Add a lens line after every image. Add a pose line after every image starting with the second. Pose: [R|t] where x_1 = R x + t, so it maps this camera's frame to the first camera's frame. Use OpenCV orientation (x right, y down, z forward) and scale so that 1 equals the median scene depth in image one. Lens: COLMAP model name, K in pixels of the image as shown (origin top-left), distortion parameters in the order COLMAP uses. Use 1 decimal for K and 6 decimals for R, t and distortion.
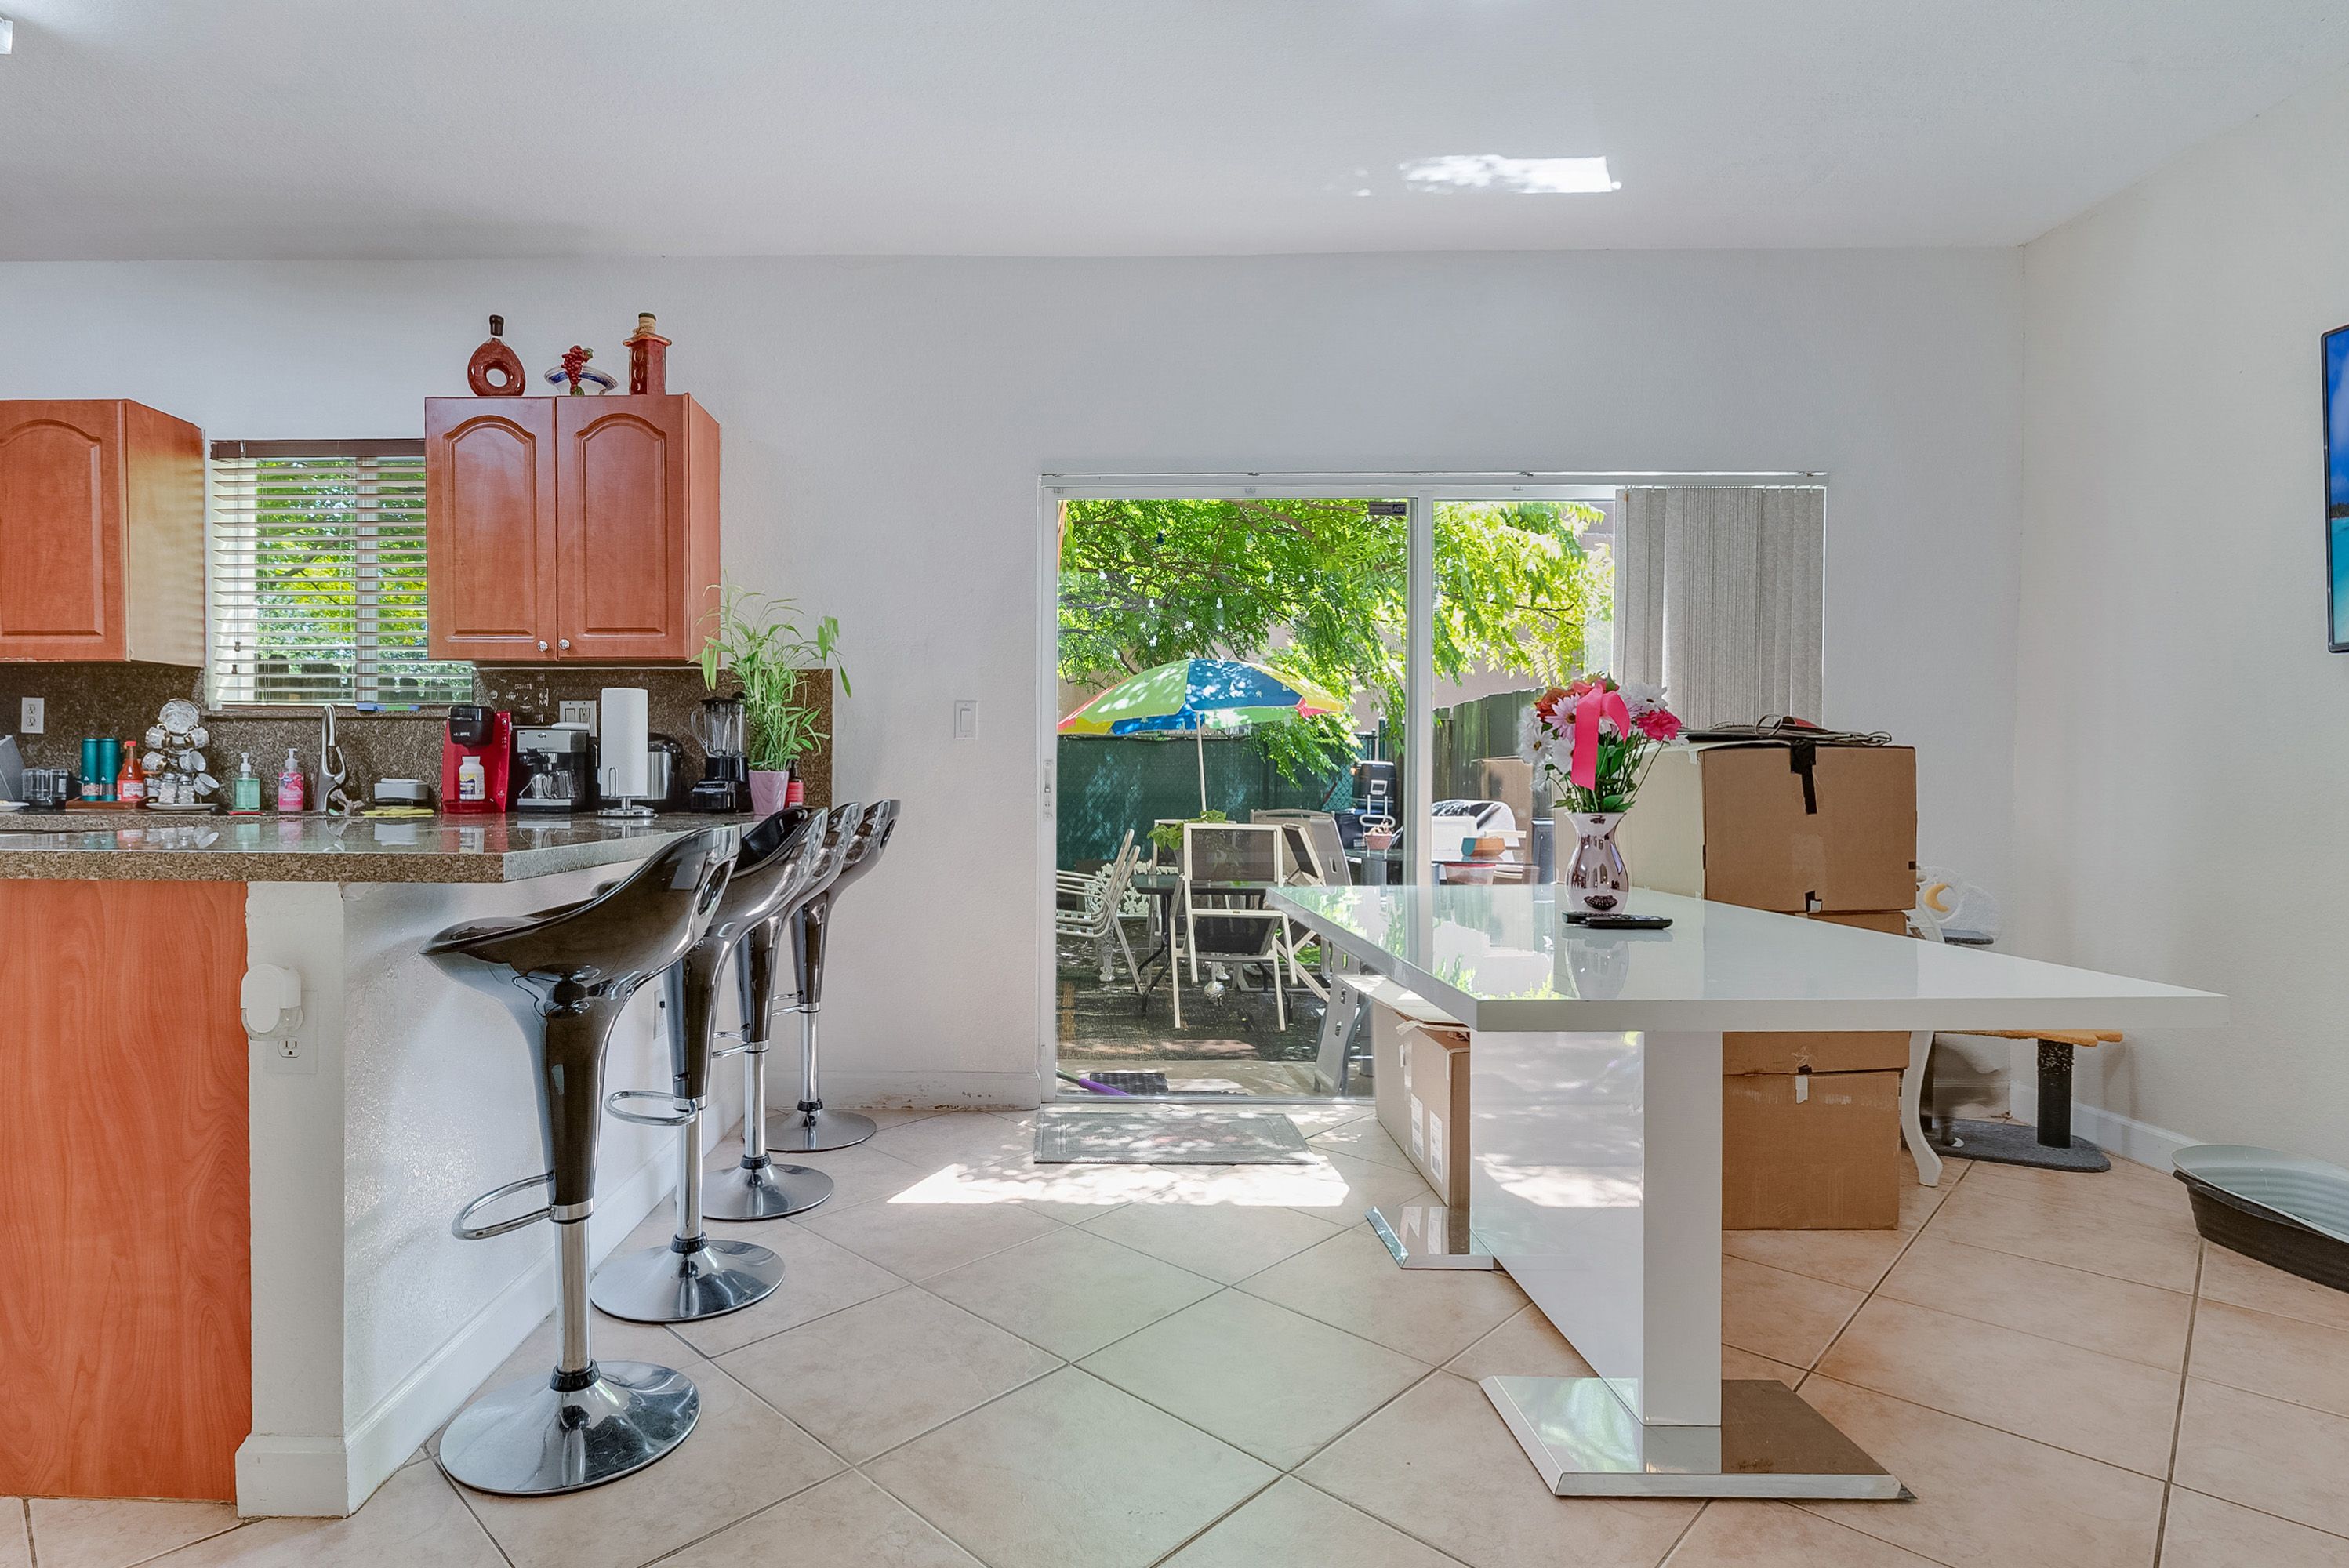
lens RADIAL K [[1164.9, 0, 1091.0], [0, 1164.9, 767.3], [0, 0, 1]] dist [0.000806, 0.000448]
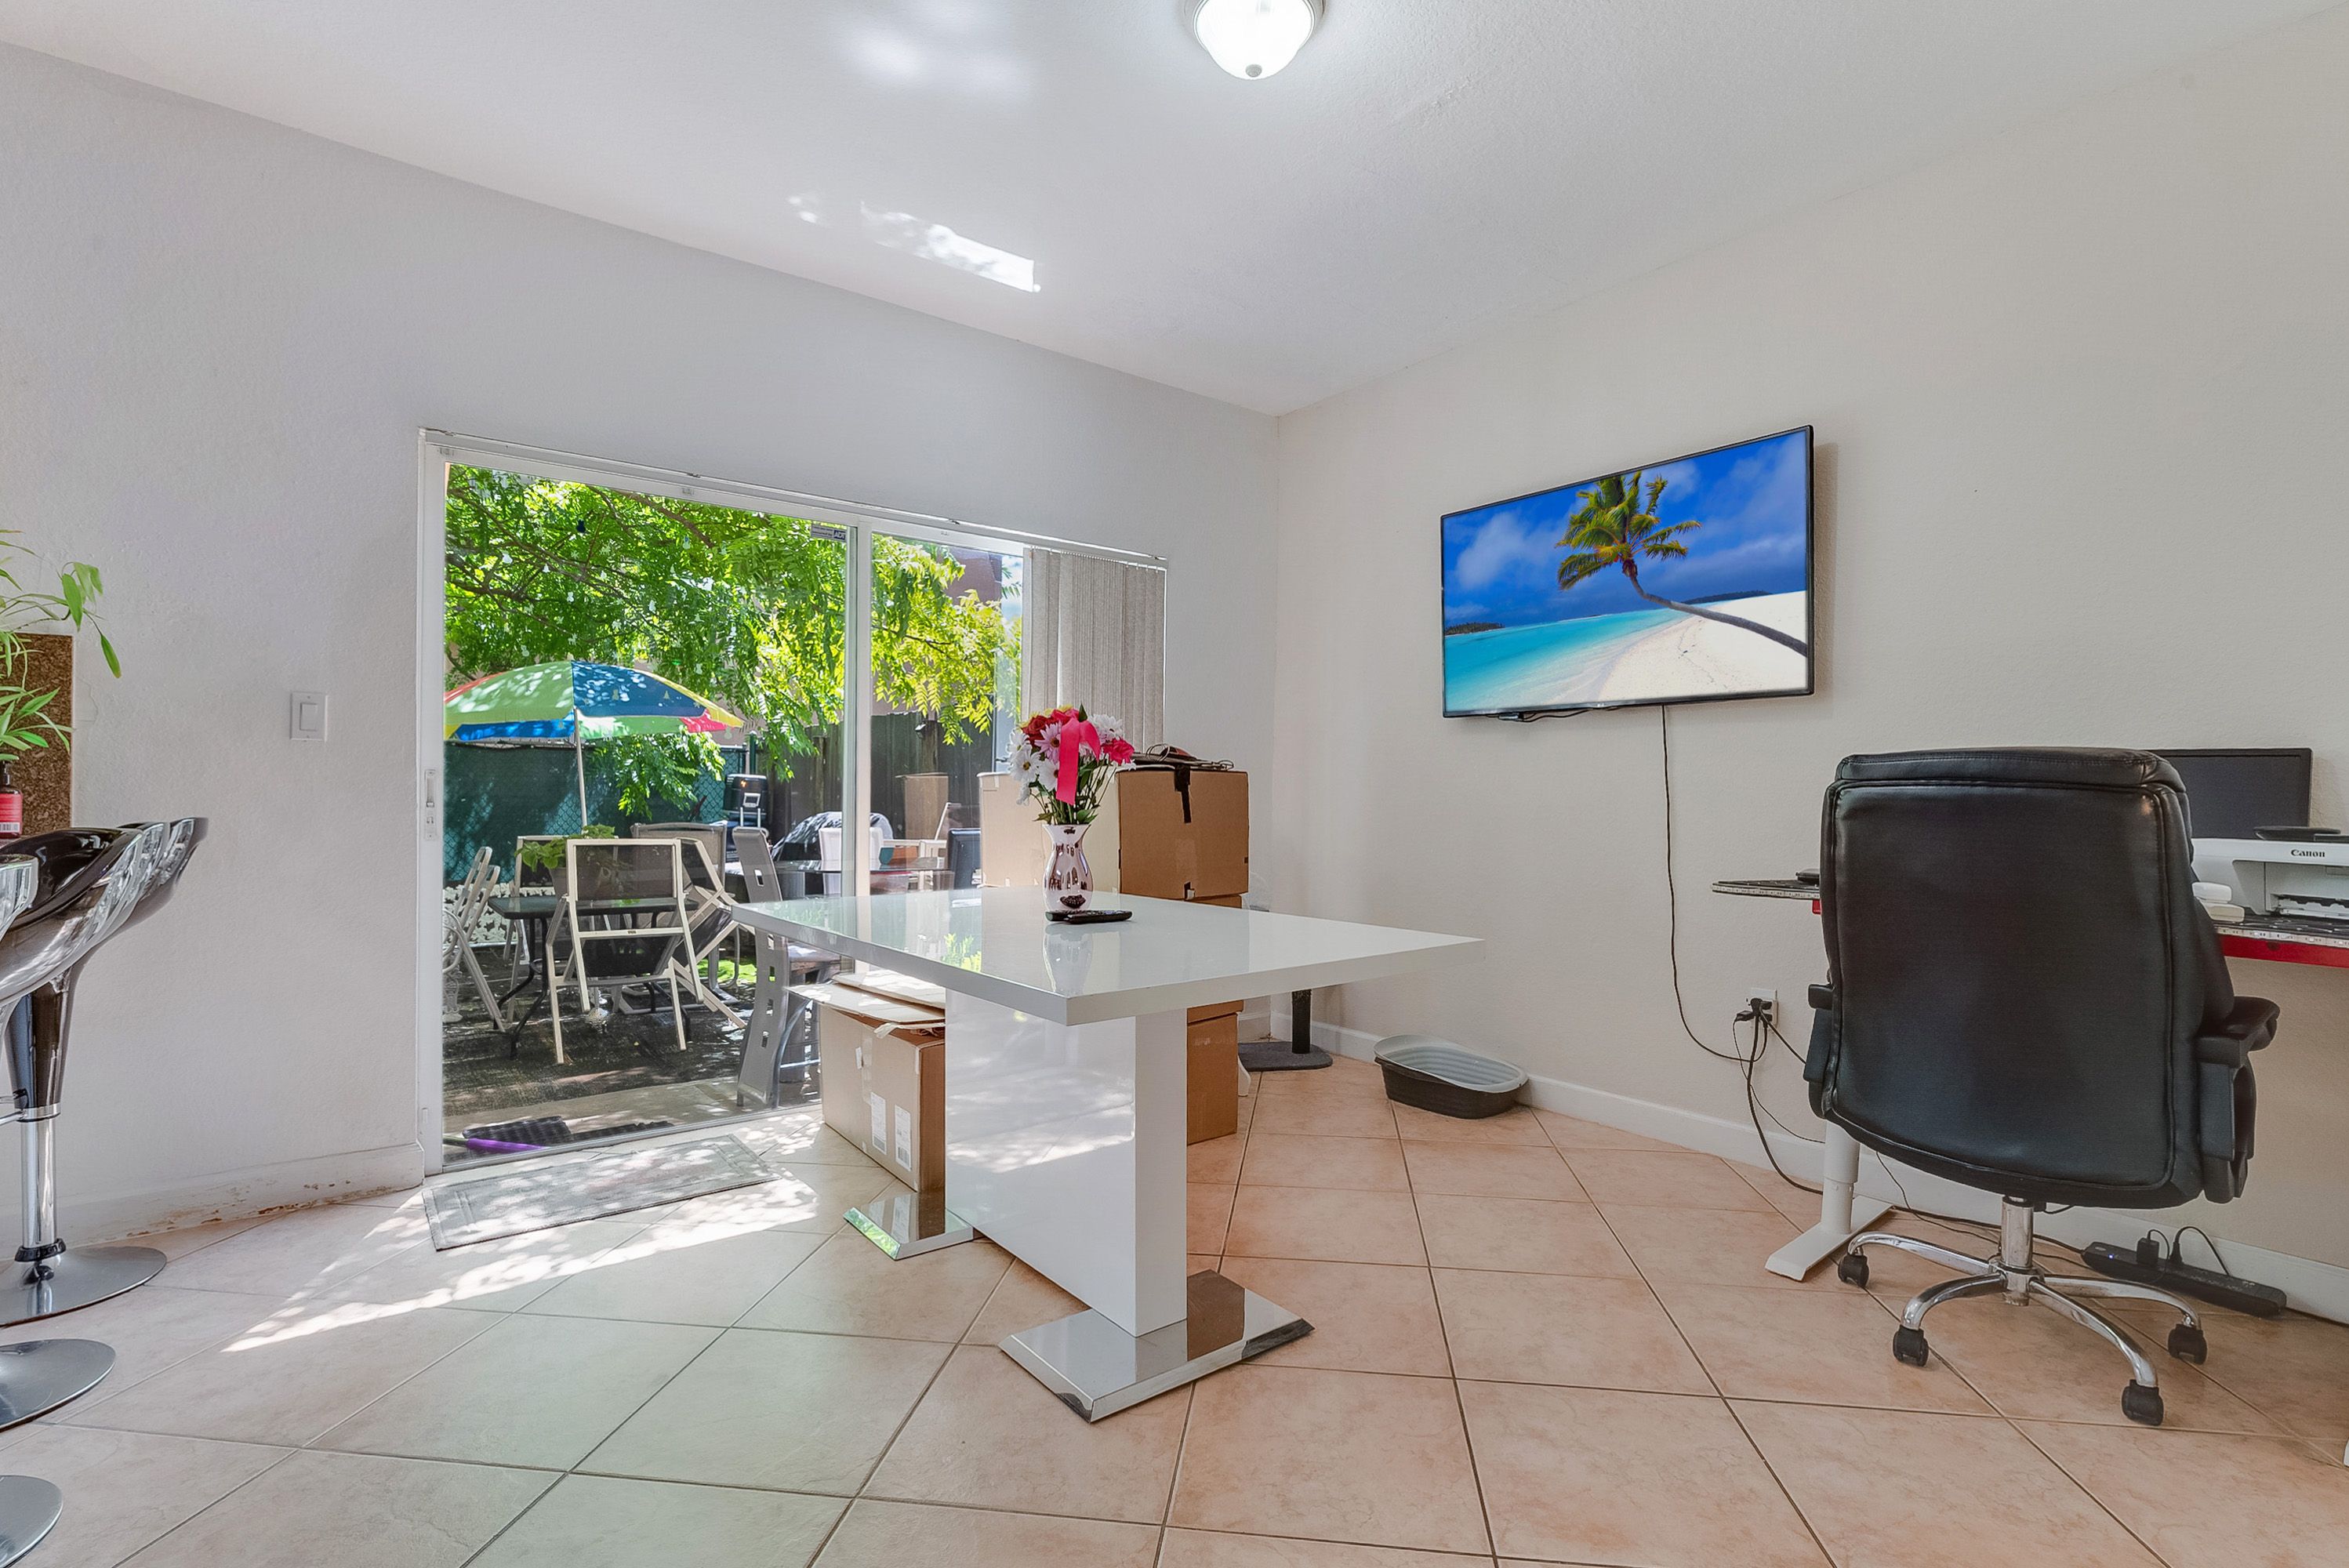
lens RADIAL K [[1066.3, 0, 1174.5], [0, 1066.3, 784.0], [0, 0, 1]] dist [-0.001348, -0.000177]
pose [[0.786859, 0.010788, 0.617038, -0.108522], [-0.012563, 0.999920, -0.001461, -0.000897], [-0.617005, -0.006602, 0.786932, 0.074634]]
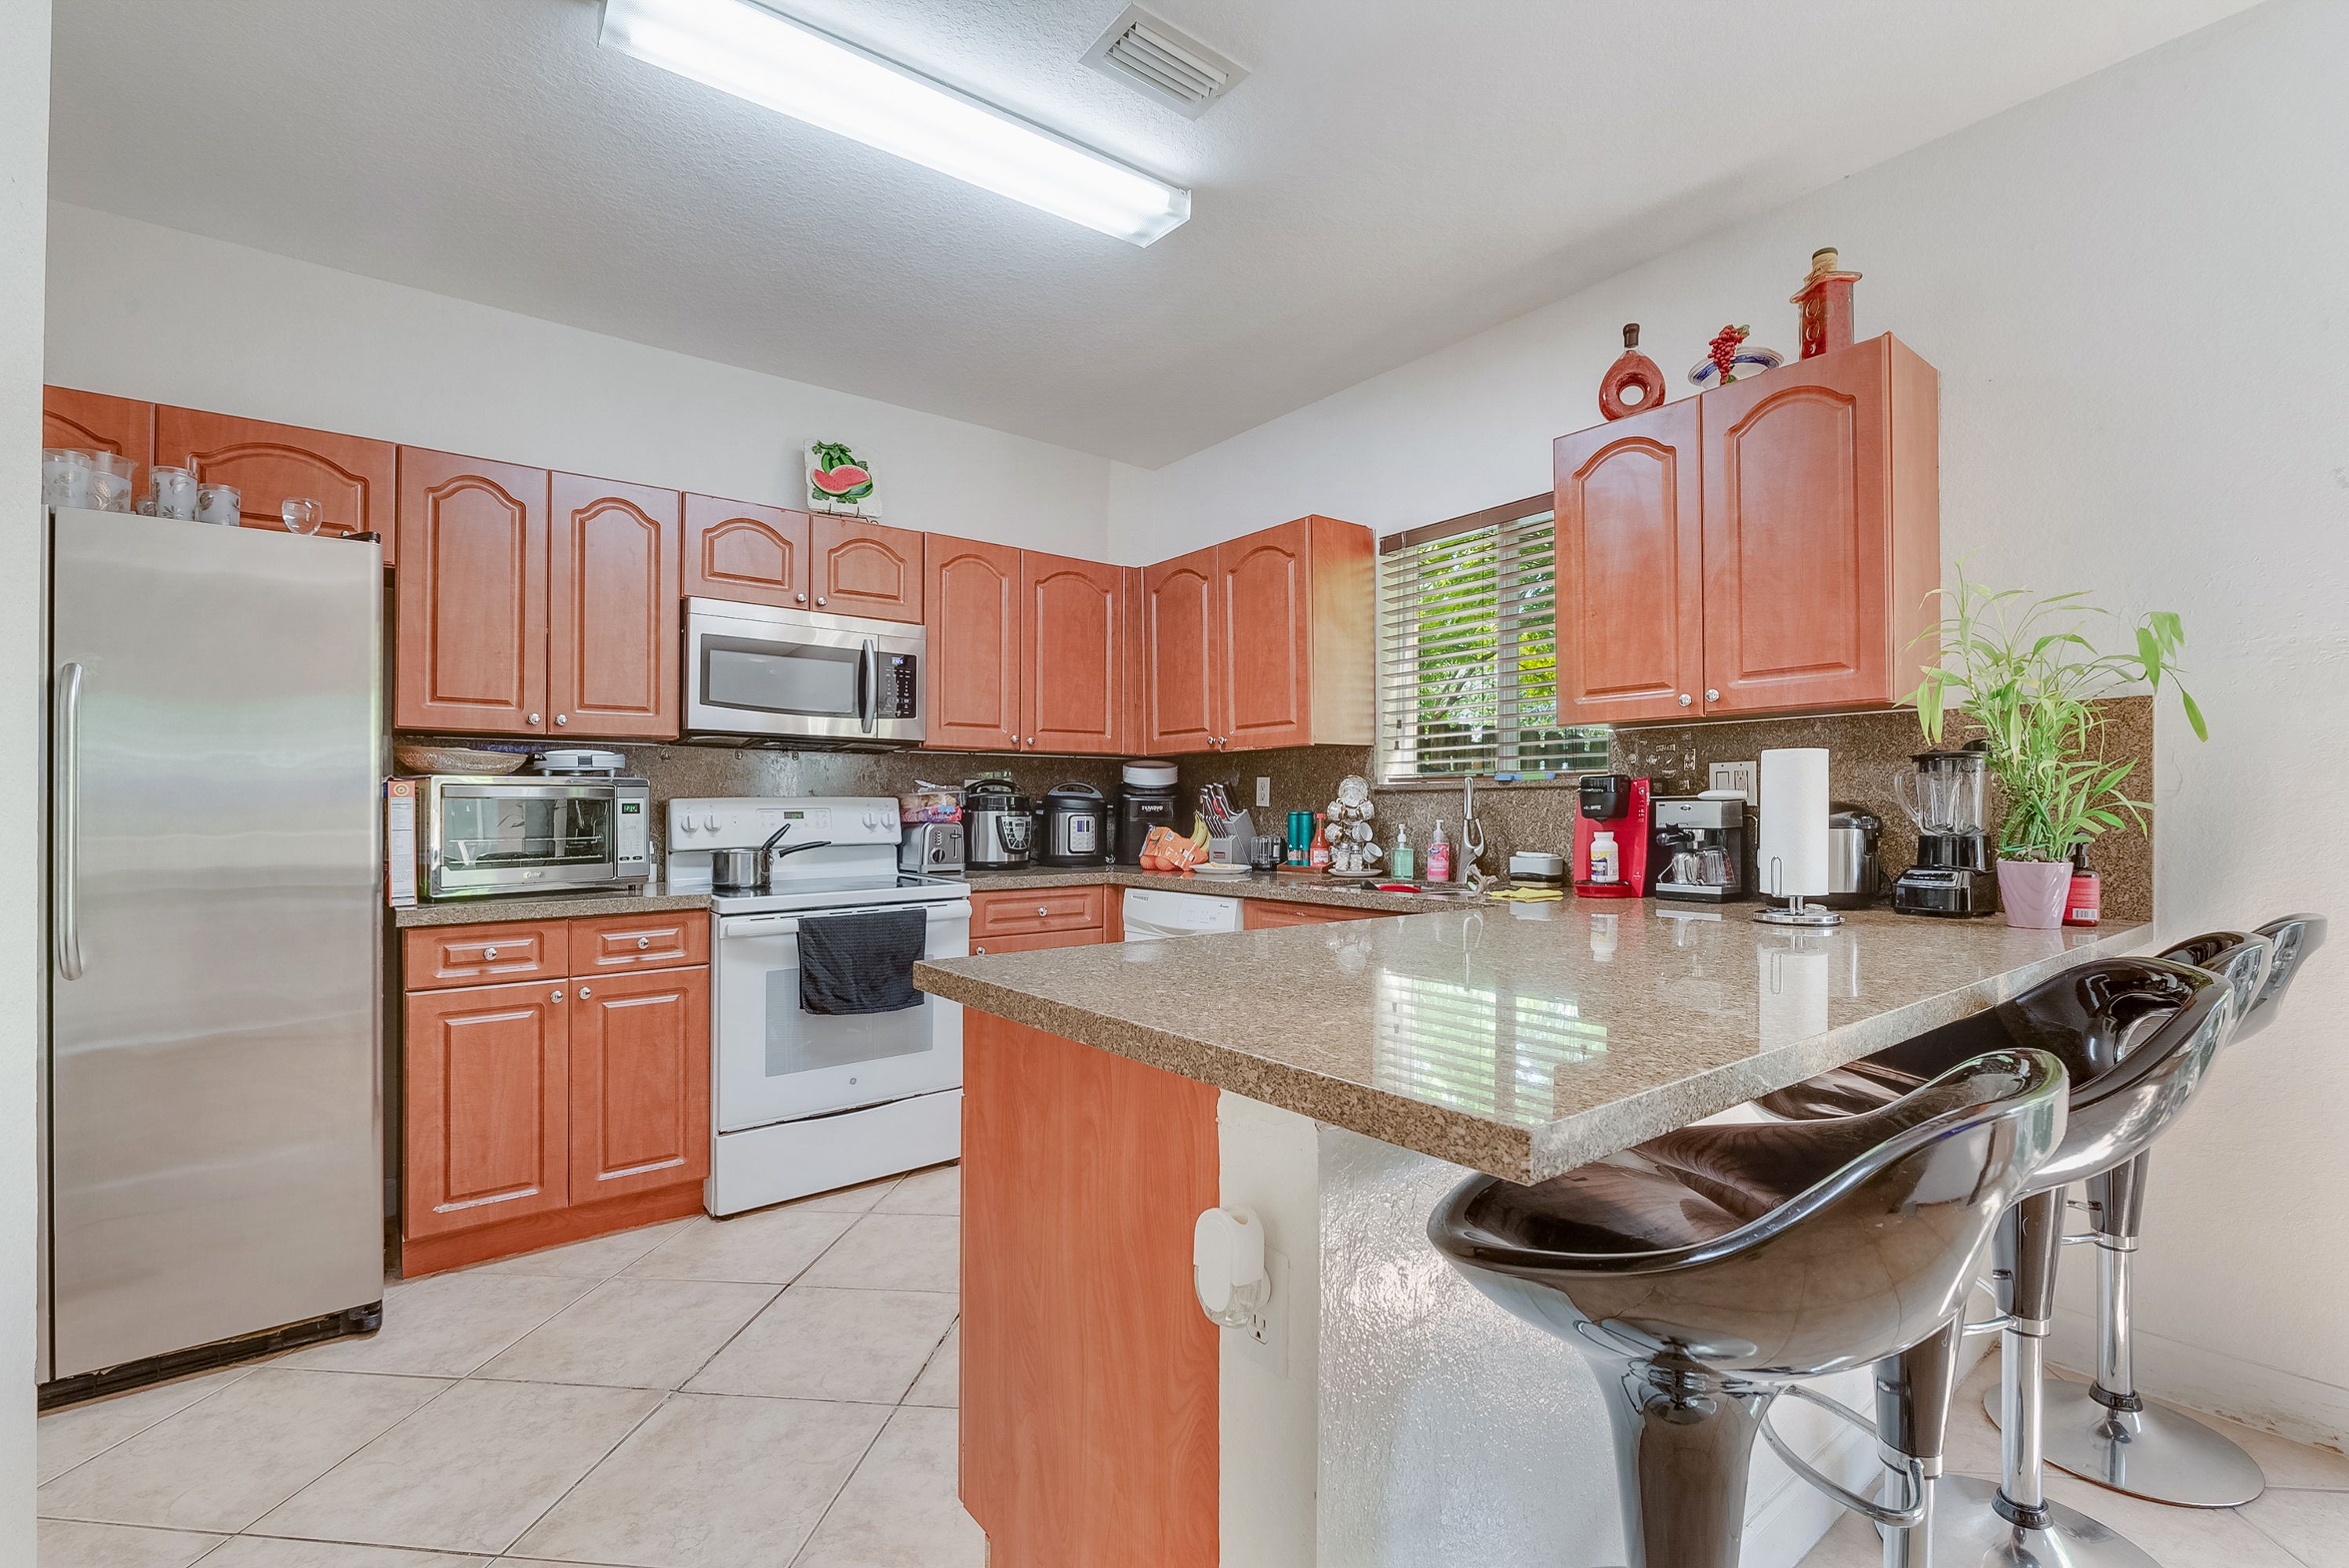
lens RADIAL K [[929.3, 0, 1190.8], [0, 929.3, 795.1], [0, 0, 1]] dist [-0.011123, -0.000018]
pose [[0.573807, 0.001049, -0.818990, -0.134039], [0.002643, 0.999992, 0.003133, -0.039604], [0.818986, -0.003963, 0.573799, 0.335731]]
